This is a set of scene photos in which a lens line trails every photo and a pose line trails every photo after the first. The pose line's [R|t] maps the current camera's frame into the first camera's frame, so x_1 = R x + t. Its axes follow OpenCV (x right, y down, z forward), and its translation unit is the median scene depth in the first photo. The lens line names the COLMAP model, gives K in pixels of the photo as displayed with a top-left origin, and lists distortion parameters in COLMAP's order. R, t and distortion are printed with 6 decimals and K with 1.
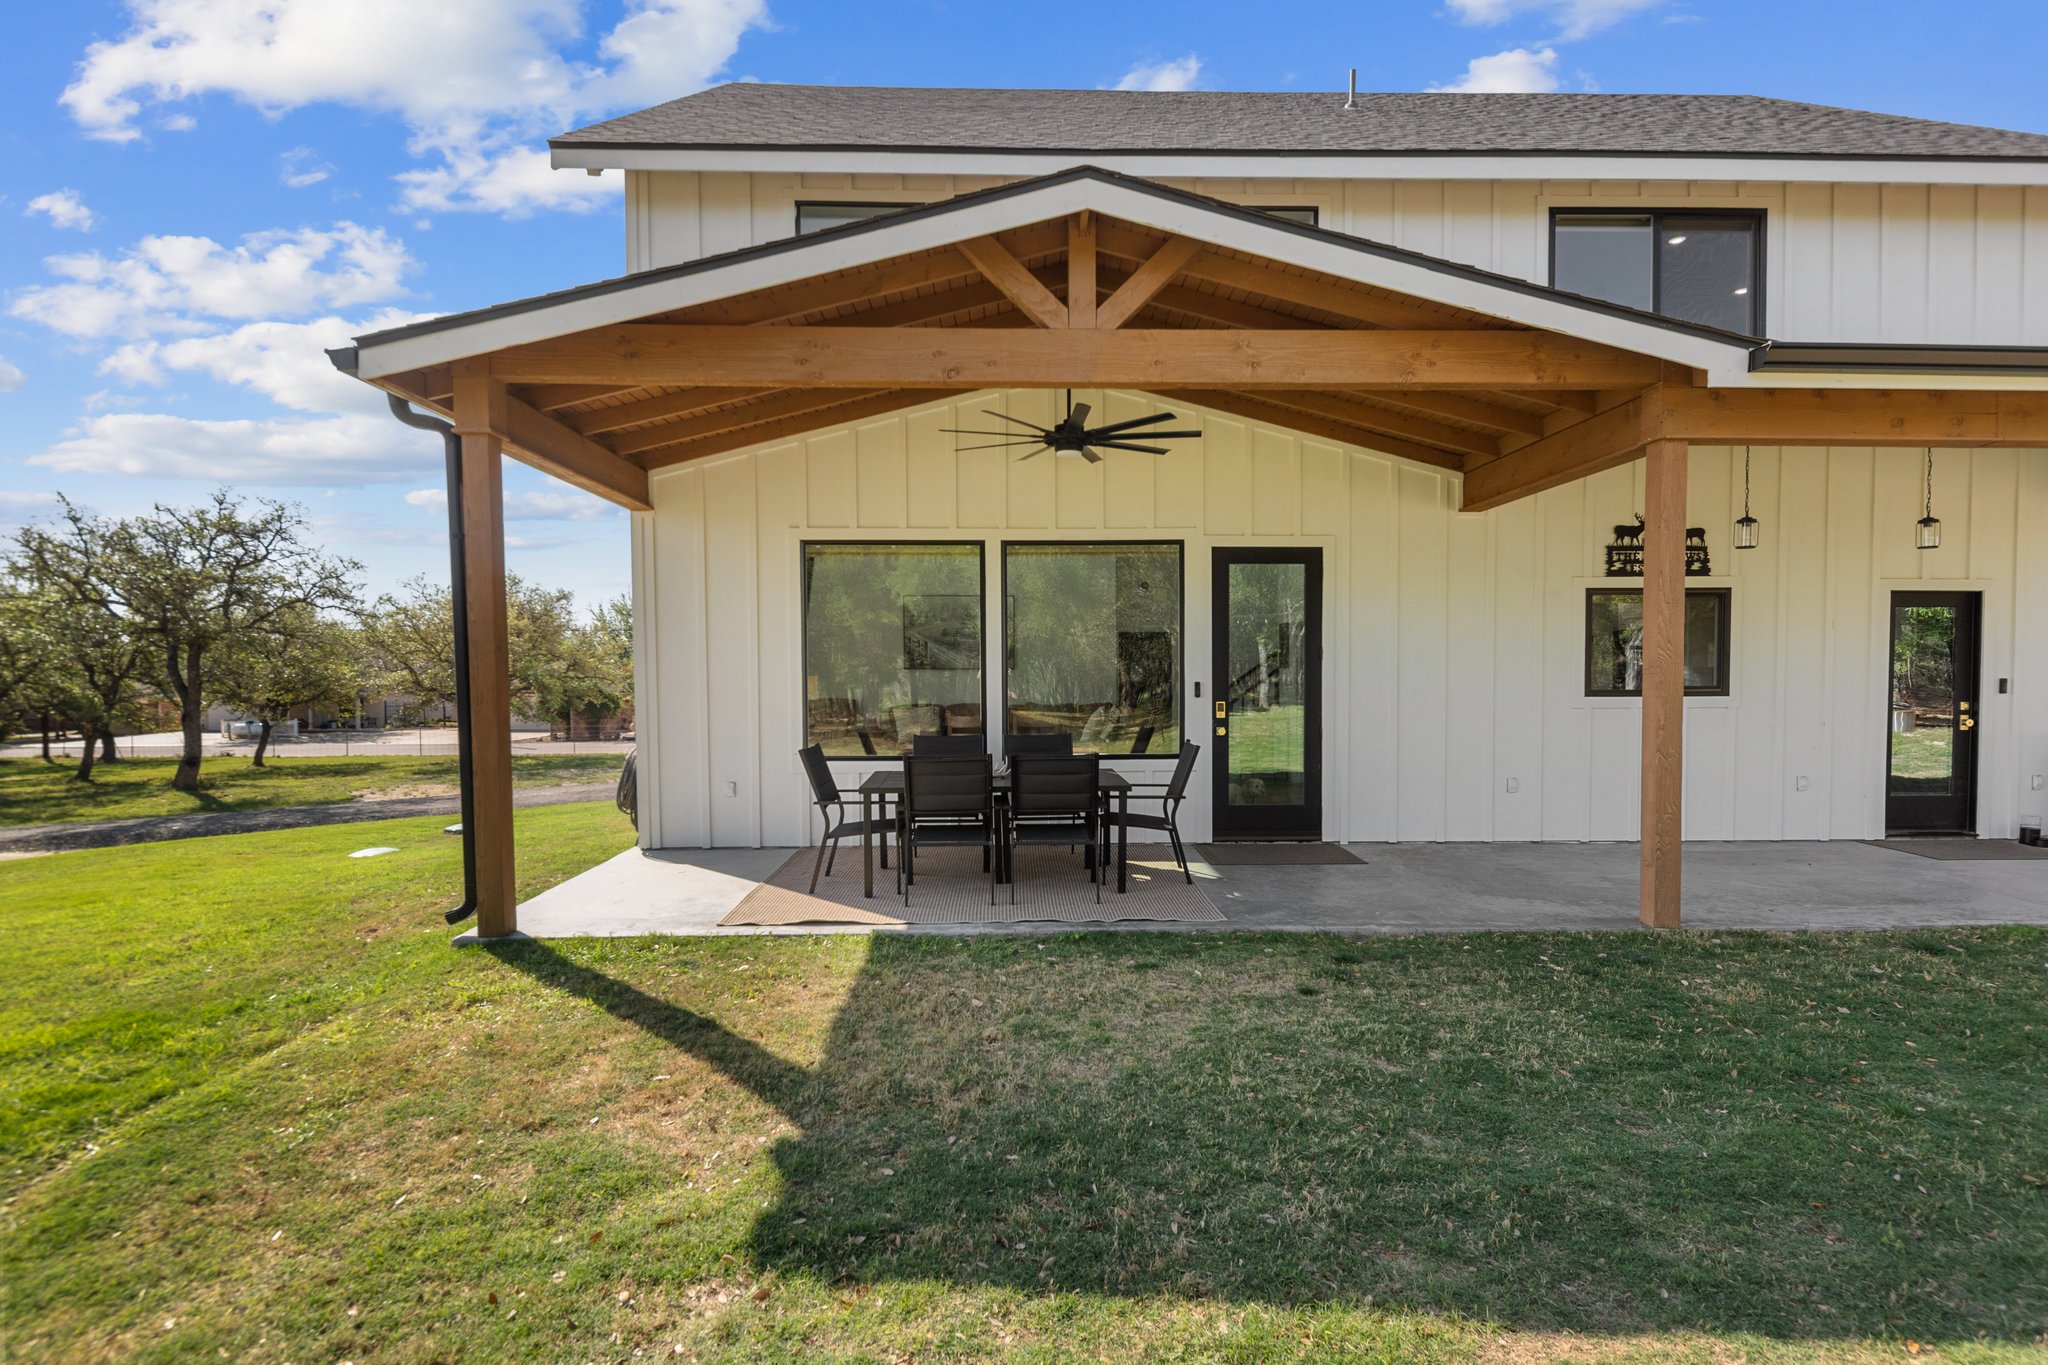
lens RADIAL K [[982.8, 0, 1026.2], [0, 982.8, 697.5], [0, 0, 1]] dist [0.004254, -0.002228]
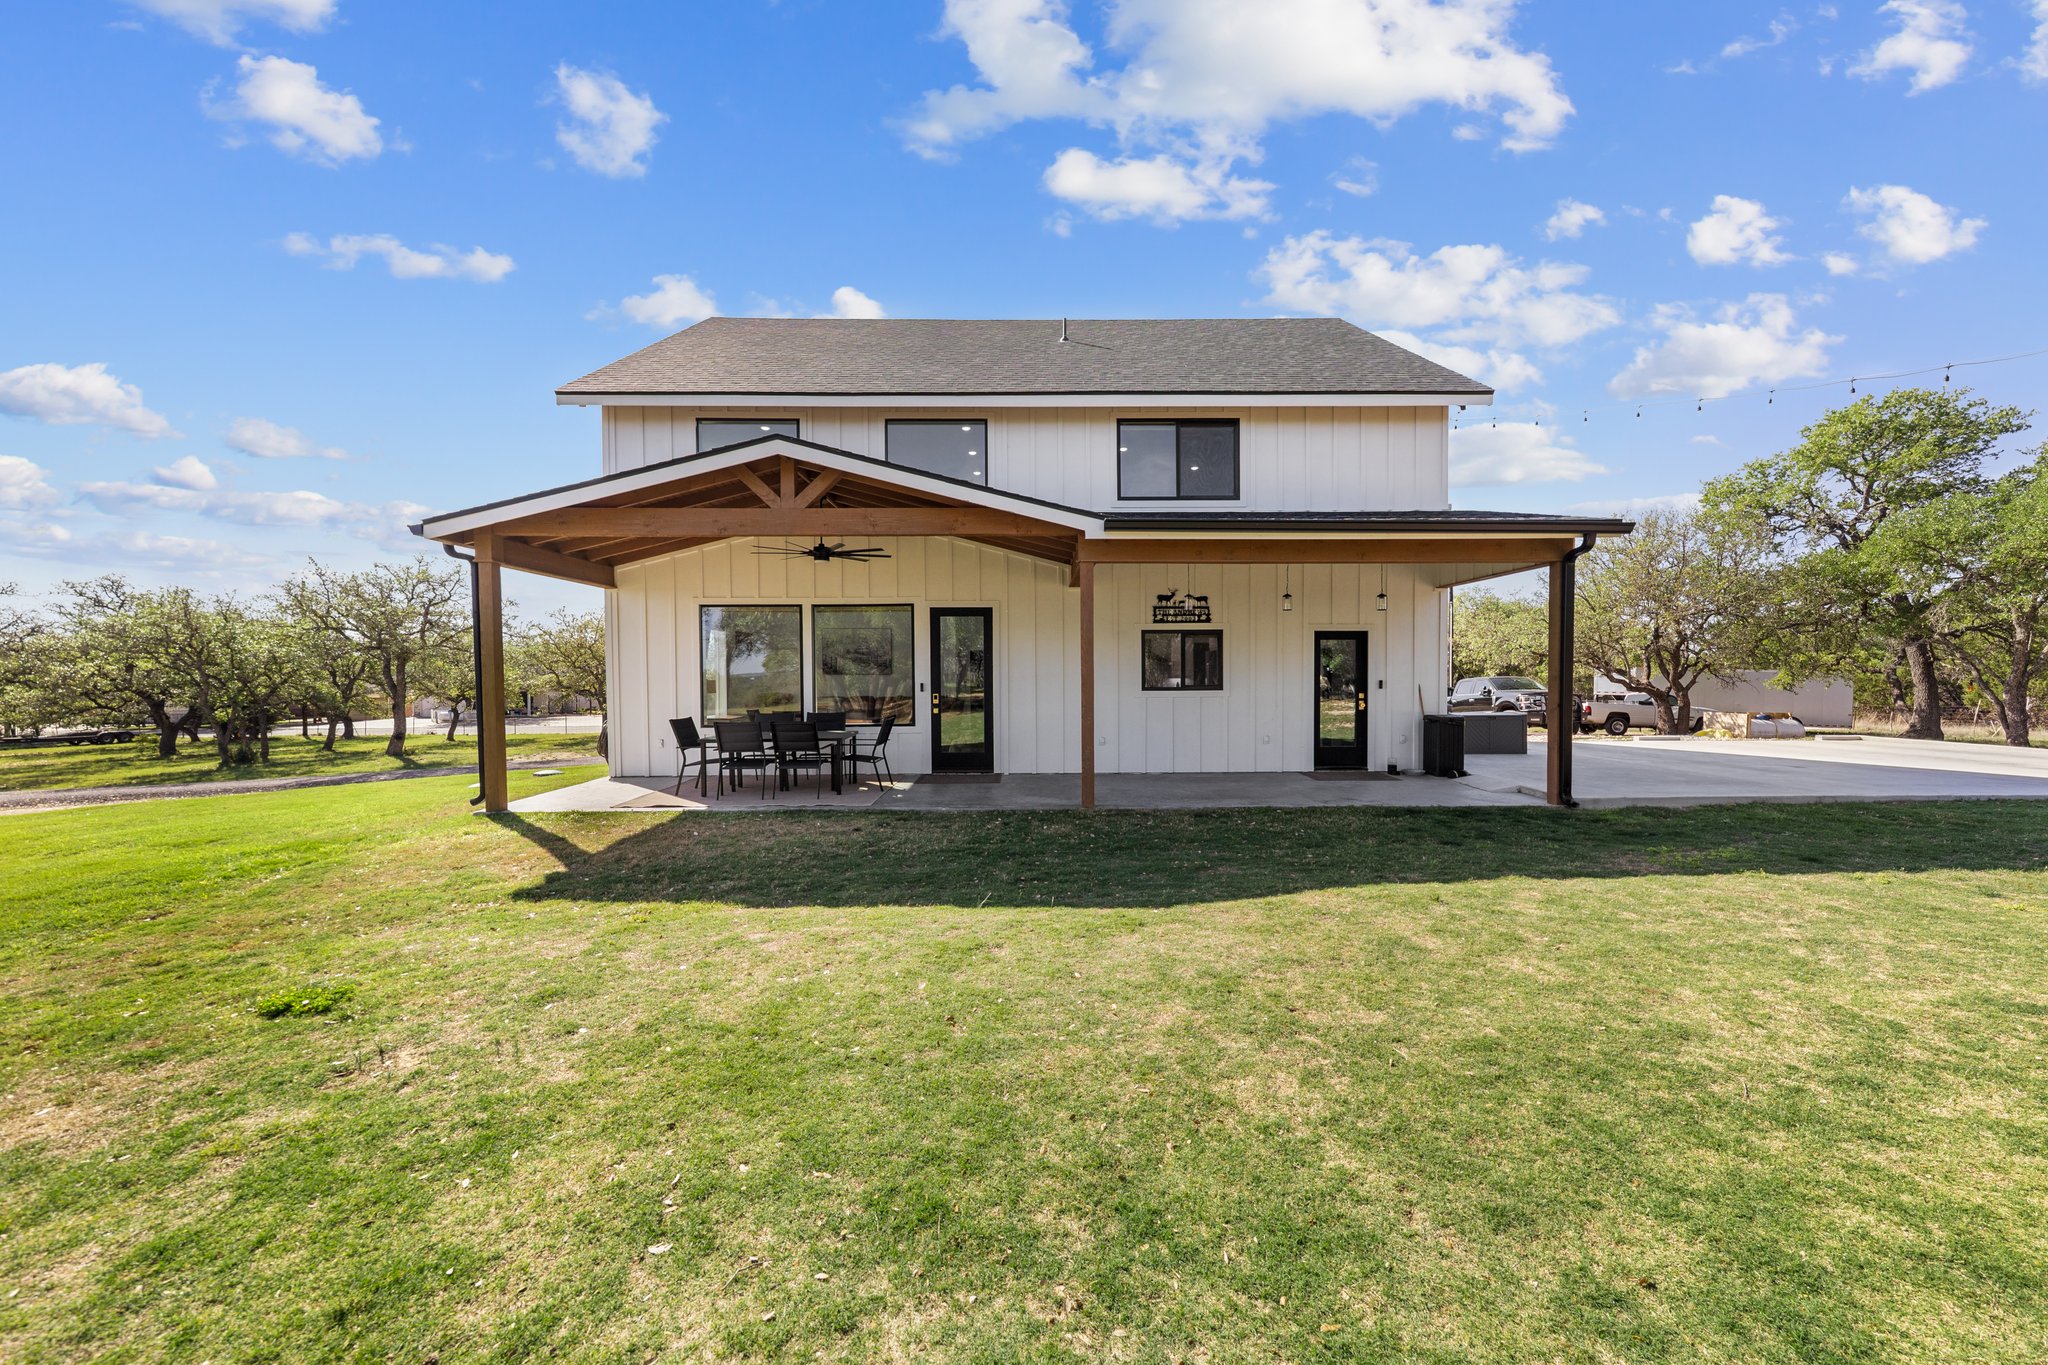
lens RADIAL K [[729.0, 0, 1021.9], [0, 729.0, 682.2], [0, 0, 1]] dist [0.001281, -0.000476]
pose [[0.999948, -0.002381, -0.009944, 0.359483], [0.002244, 0.999903, -0.013766, 0.001193], [0.009976, 0.013742, 0.999856, -0.313938]]
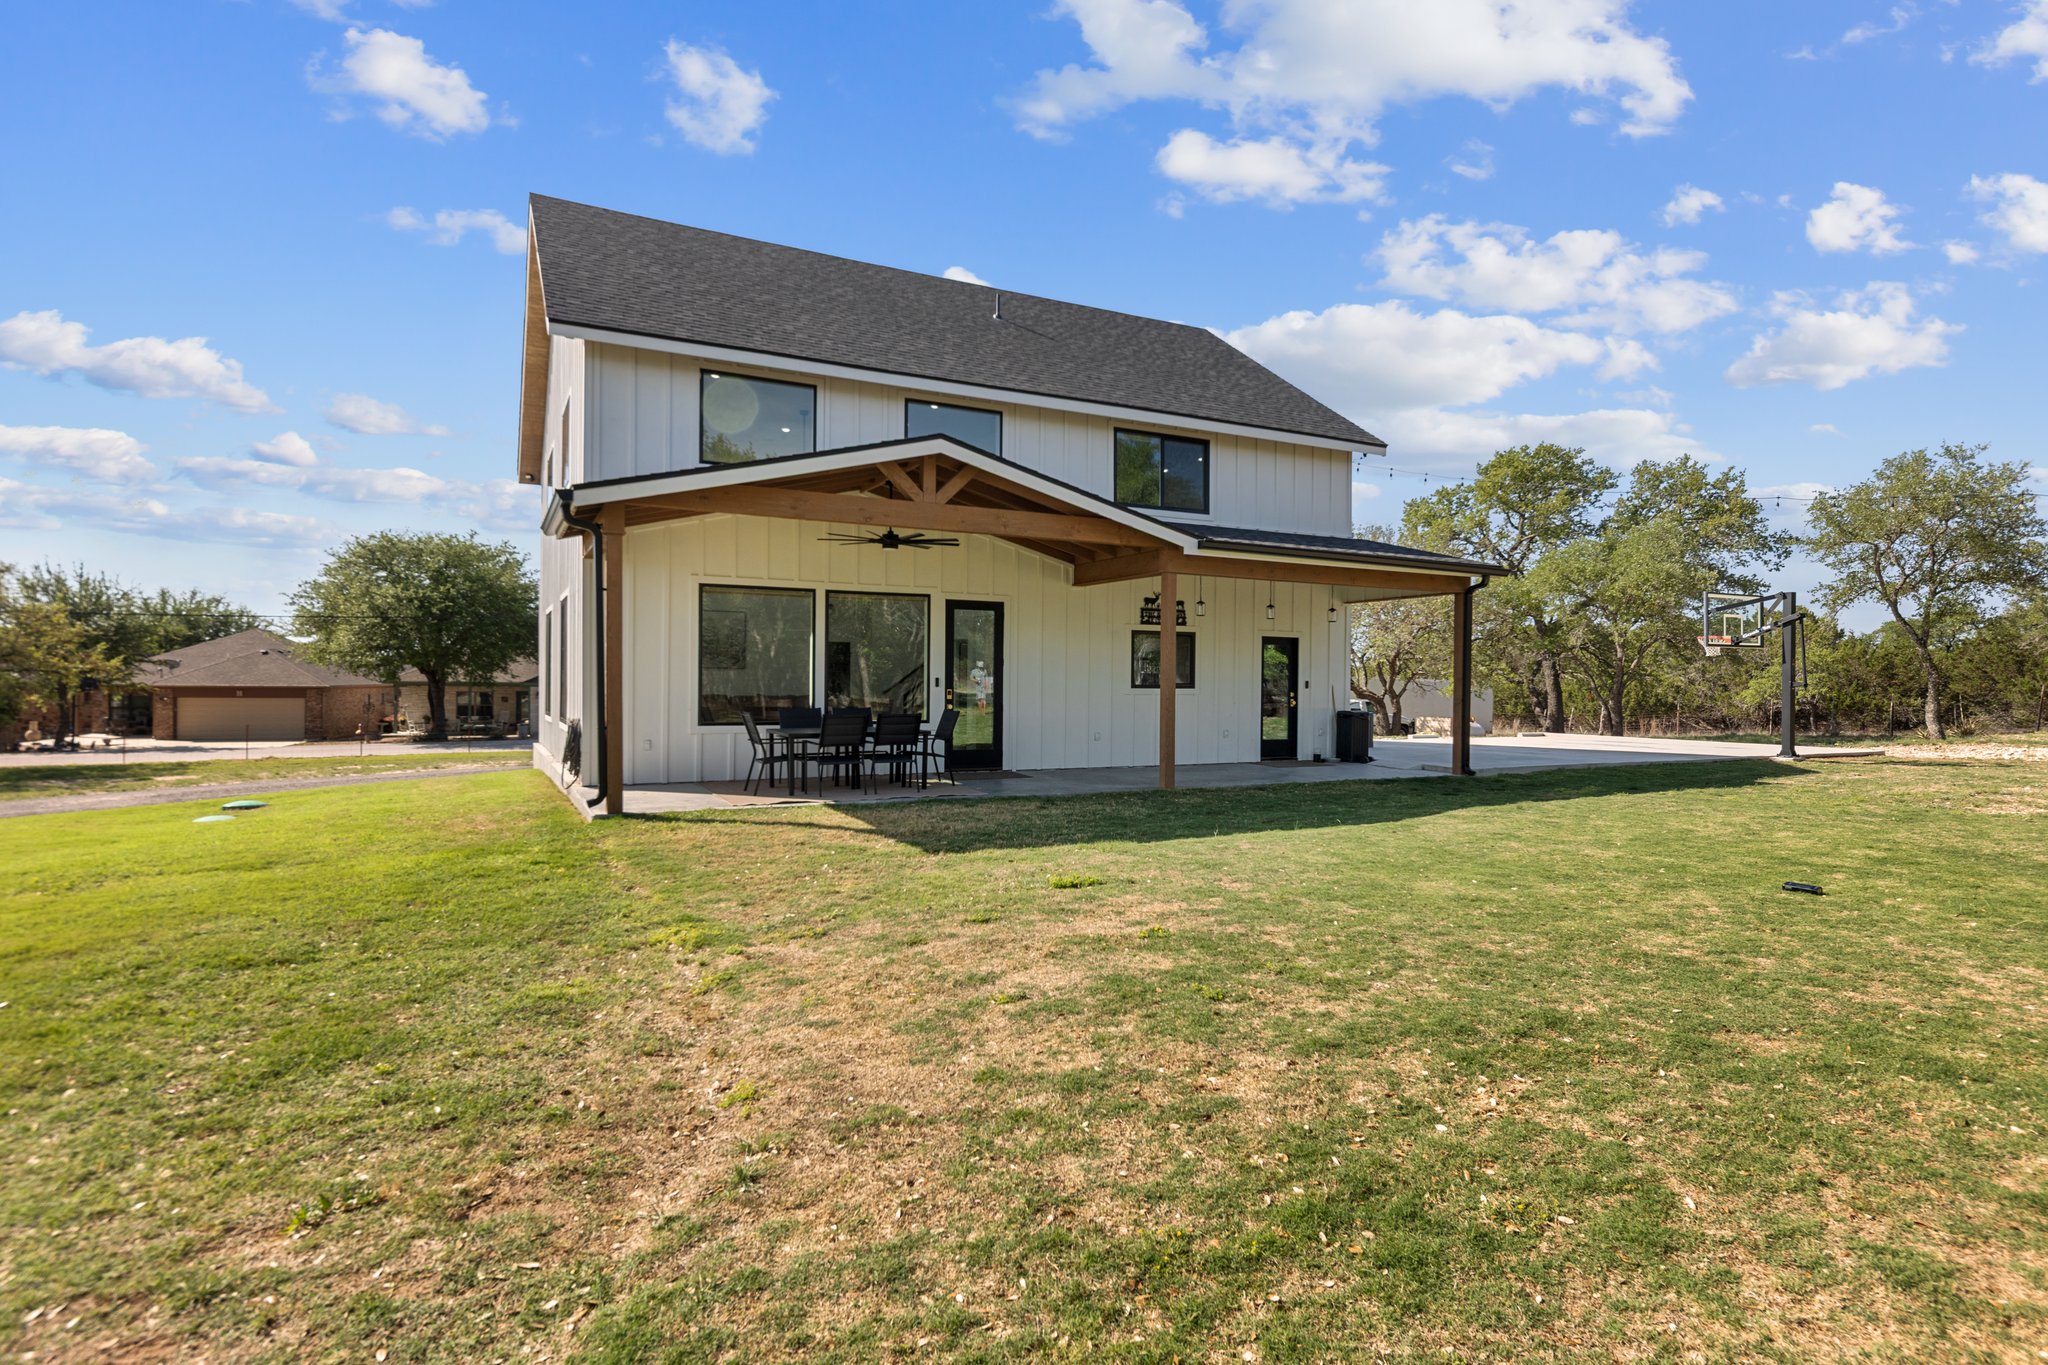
lens RADIAL K [[1010.8, 0, 1021.0], [0, 1010.8, 668.2], [0, 0, 1]] dist [0.005679, 0.000539]
pose [[0.905889, 0.016735, 0.423184, -0.428578], [-0.002802, 0.999434, -0.033525, 0.025936], [-0.423505, 0.029185, 0.905423, -0.642042]]
